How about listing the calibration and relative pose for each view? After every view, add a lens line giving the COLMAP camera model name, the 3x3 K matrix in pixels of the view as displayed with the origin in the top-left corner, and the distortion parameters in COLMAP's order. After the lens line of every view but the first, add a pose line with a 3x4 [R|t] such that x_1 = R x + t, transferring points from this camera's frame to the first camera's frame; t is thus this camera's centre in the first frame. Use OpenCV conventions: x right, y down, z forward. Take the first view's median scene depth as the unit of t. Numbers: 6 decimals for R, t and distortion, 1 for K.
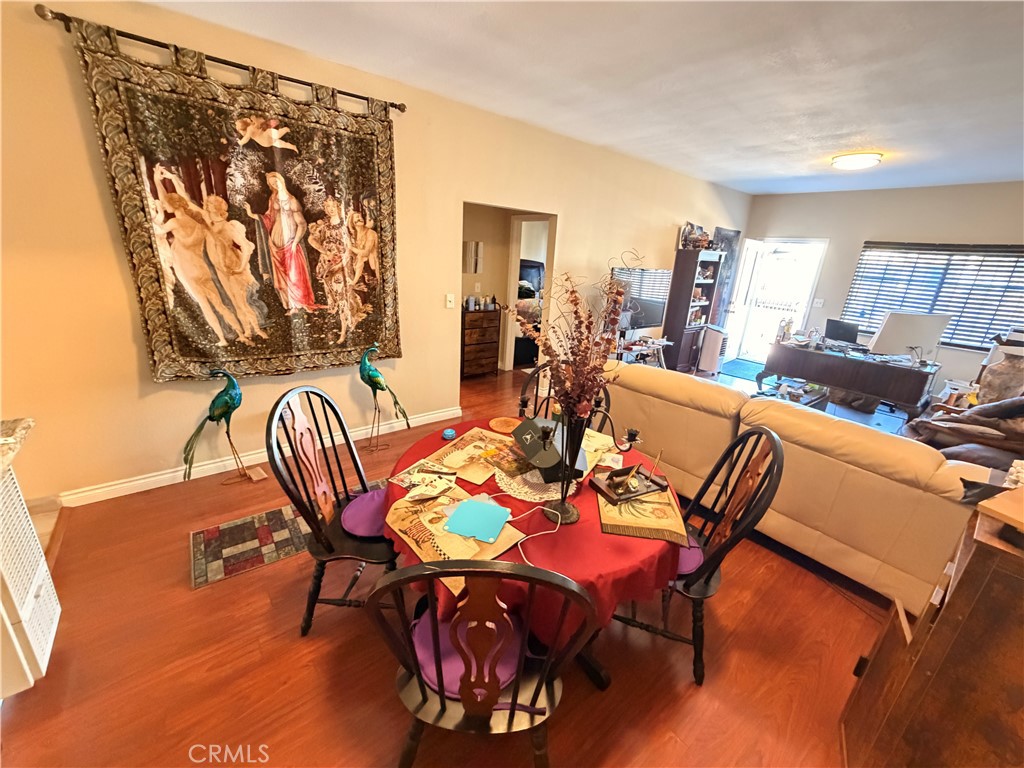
lens RADIAL K [[409.1, 0, 508.1], [0, 409.1, 385.2], [0, 0, 1]] dist [0.001863, 0.000245]
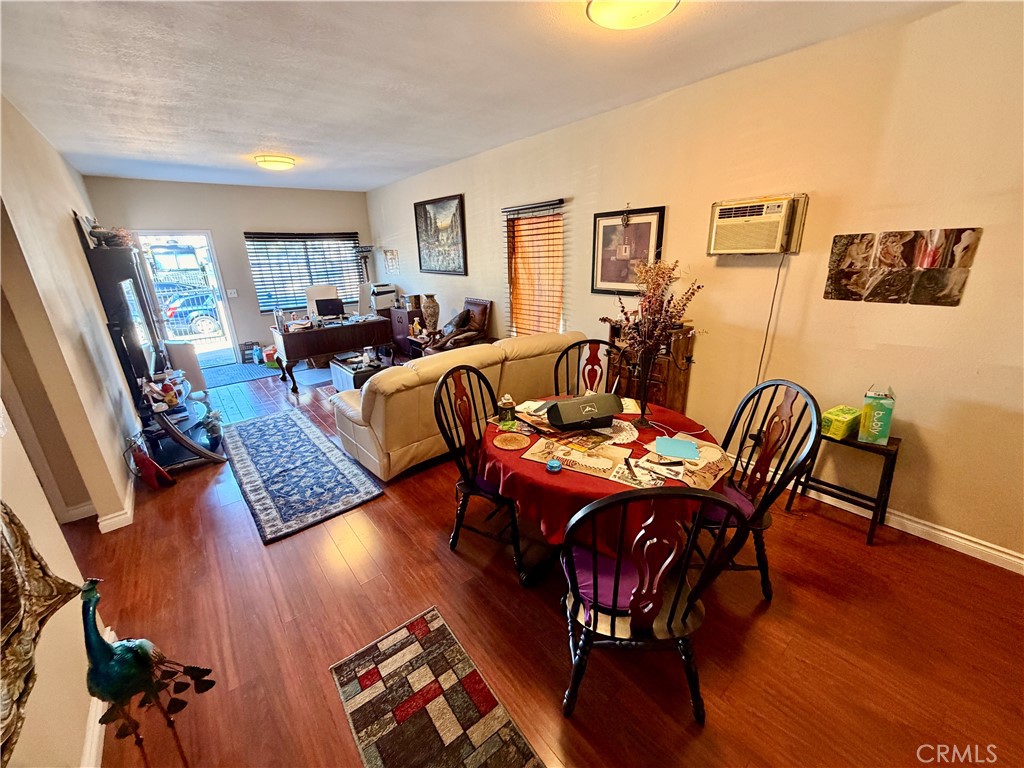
lens RADIAL K [[409.1, 0, 509.1], [0, 409.1, 384.2], [0, 0, 1]] dist [0.001863, 0.000245]
pose [[-0.012825, -0.366756, 0.930229, -0.614979], [0.342631, 0.872373, 0.348669, -0.257207], [-0.939382, 0.323197, 0.114474, 0.634869]]
